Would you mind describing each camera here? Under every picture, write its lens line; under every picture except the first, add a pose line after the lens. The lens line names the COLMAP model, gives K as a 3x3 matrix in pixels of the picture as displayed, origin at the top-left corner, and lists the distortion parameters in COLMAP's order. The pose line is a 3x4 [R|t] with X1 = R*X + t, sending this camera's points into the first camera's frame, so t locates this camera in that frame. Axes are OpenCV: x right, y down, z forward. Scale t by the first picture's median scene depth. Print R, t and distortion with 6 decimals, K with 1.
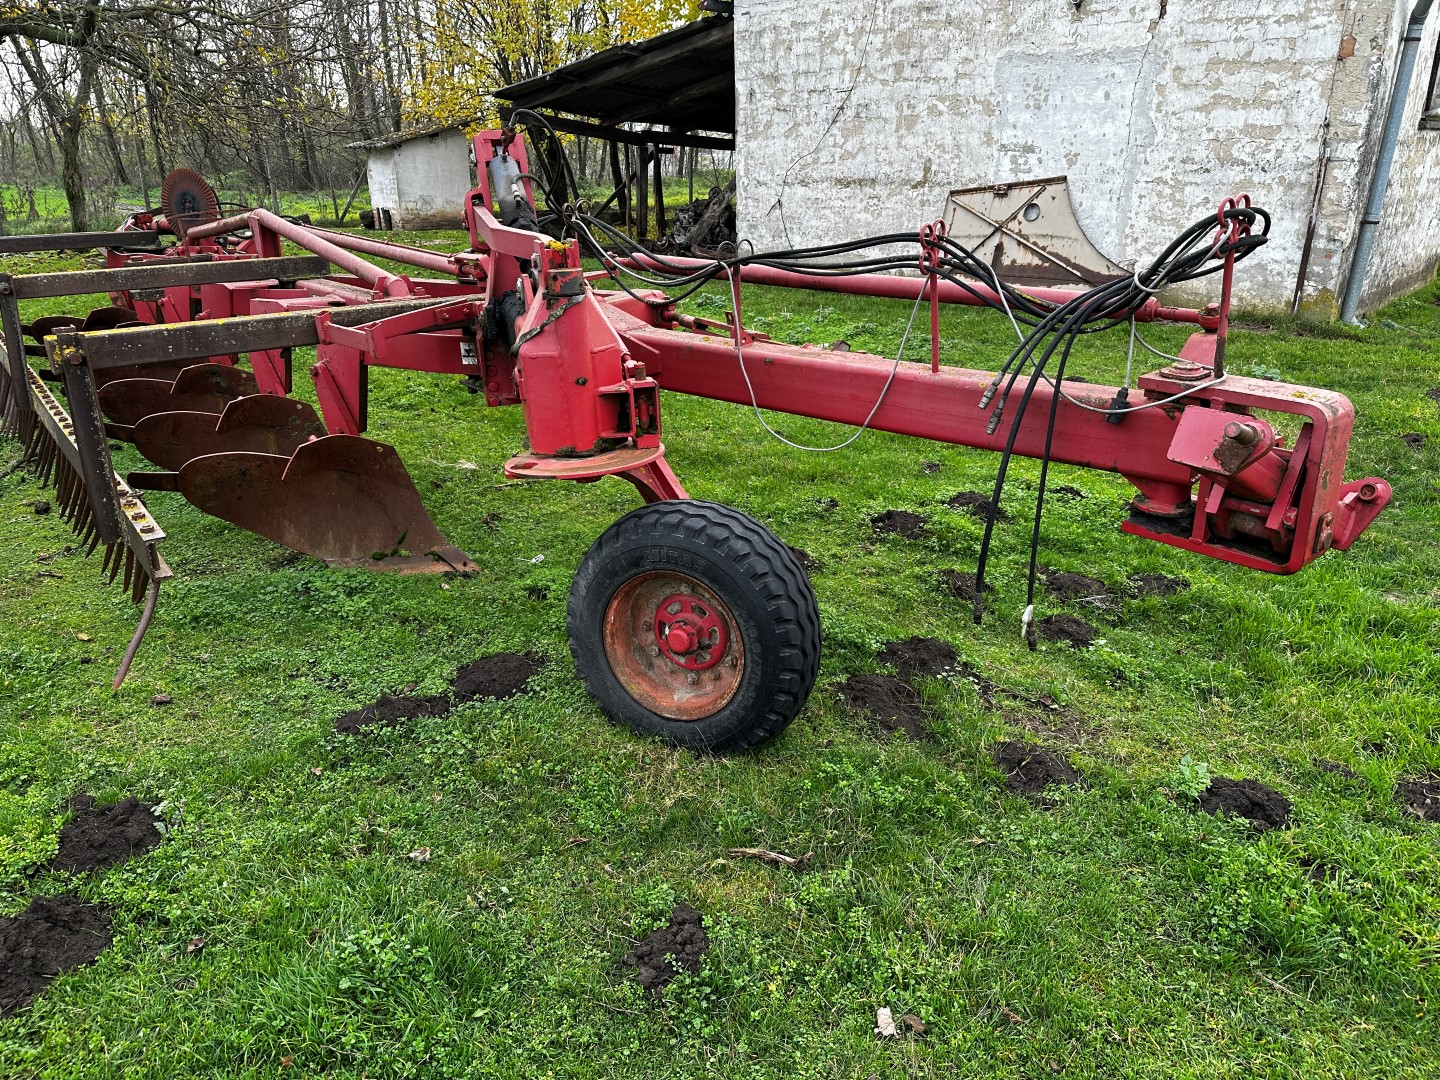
lens RADIAL K [[1044.8, 0, 731.3], [0, 1044.8, 532.2], [0, 0, 1]] dist [0.006724, -0.019601]
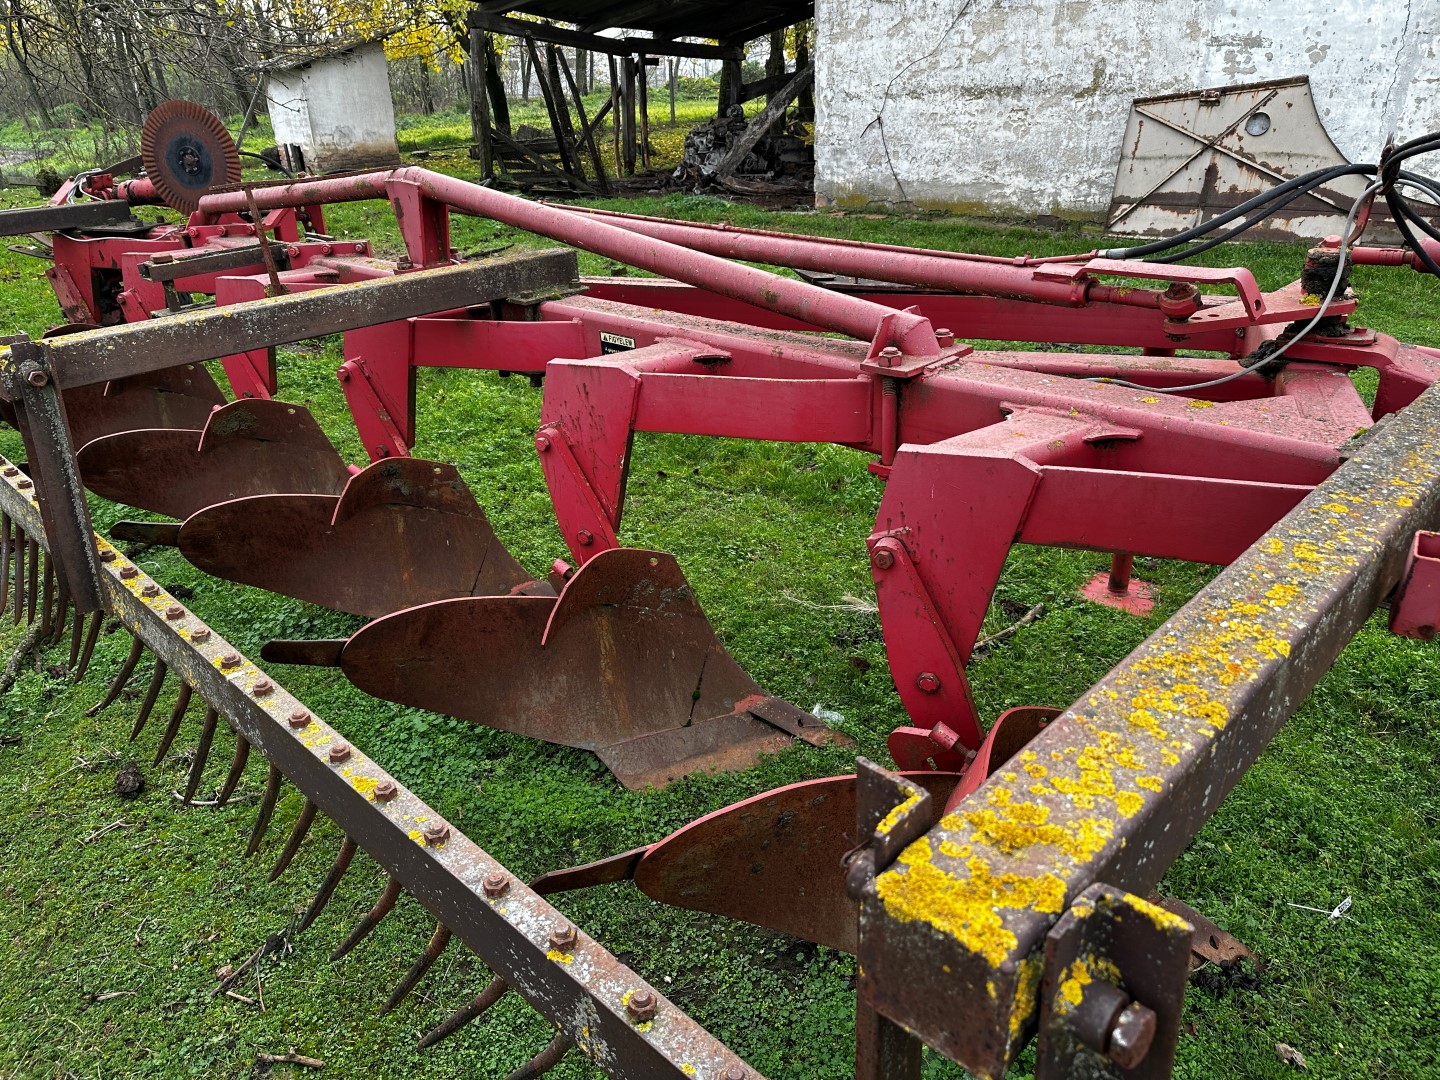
lens RADIAL K [[1044.8, 0, 728.9], [0, 1044.8, 530.3], [0, 0, 1]] dist [0.006724, -0.019601]
pose [[0.991068, -0.076785, 0.109033, -0.235844], [0.068973, 0.994892, 0.073699, -0.093725], [-0.114135, -0.065521, 0.991302, 0.264577]]
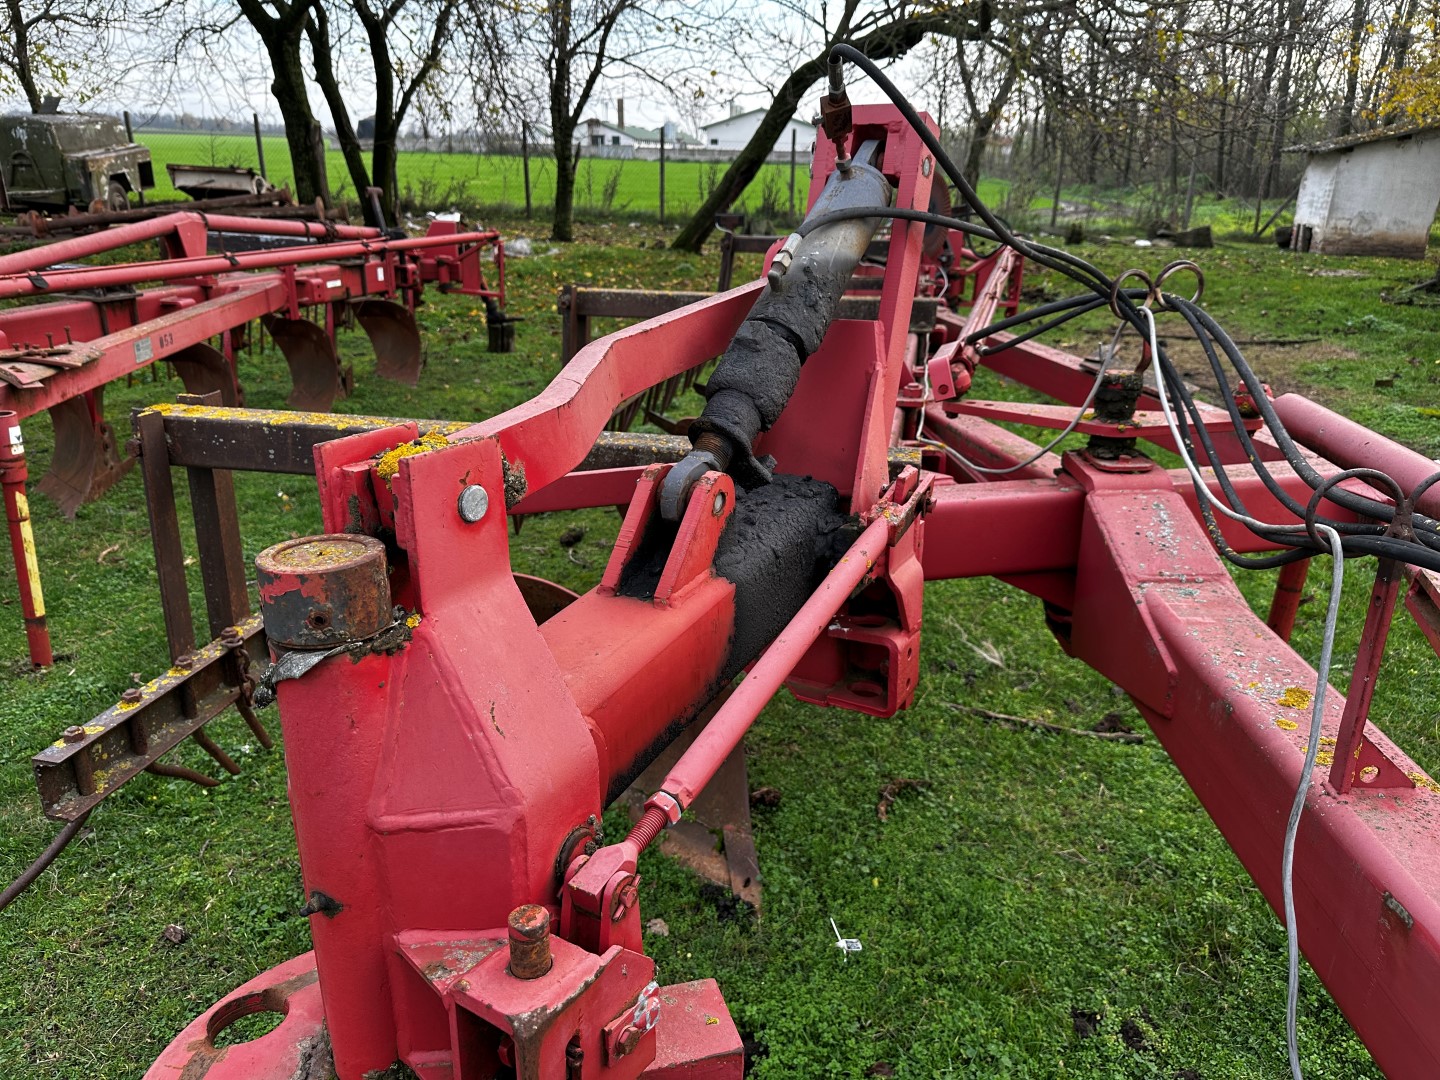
lens RADIAL K [[1044.8, 0, 718.0], [0, 1044.8, 541.4], [0, 0, 1]] dist [0.006724, -0.019601]
pose [[0.654719, 0.276205, -0.703600, 0.036225], [-0.272255, 0.954540, 0.121374, -0.096282], [0.705138, 0.112093, 0.700154, 0.262270]]
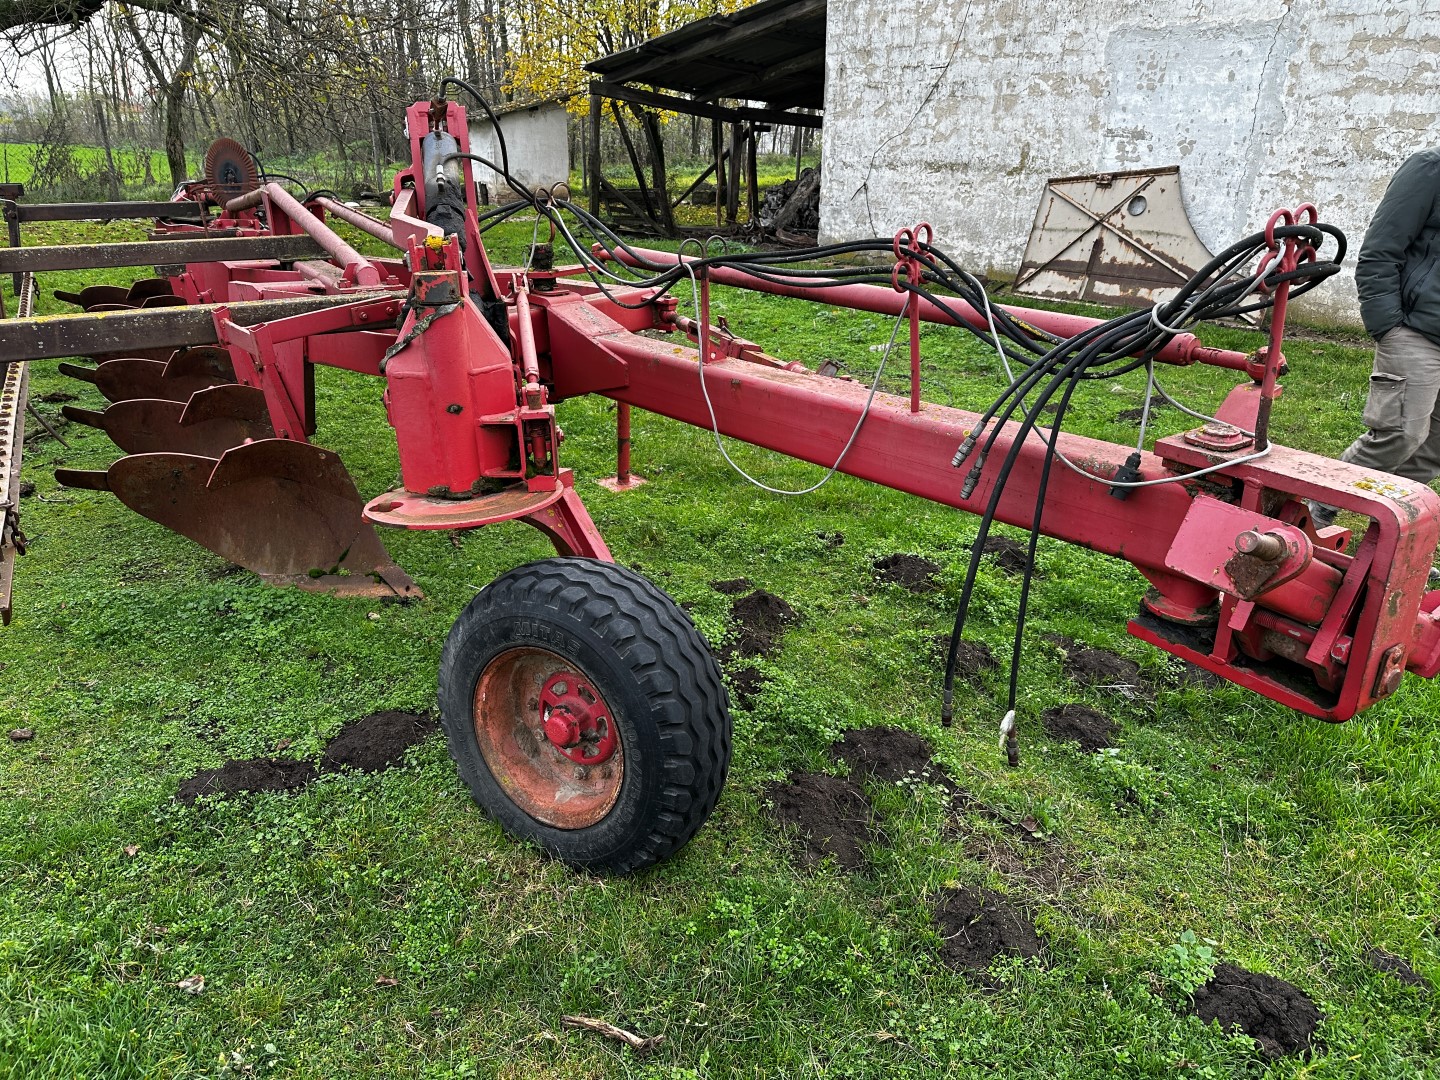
lens RADIAL K [[1044.8, 0, 720.6], [0, 1044.8, 544.6], [0, 0, 1]] dist [0.006724, -0.019601]
pose [[0.992388, 0.061270, -0.106830, 0.048797], [-0.058196, 0.997803, 0.031662, -0.023716], [0.108536, -0.025204, 0.993773, 0.062489]]
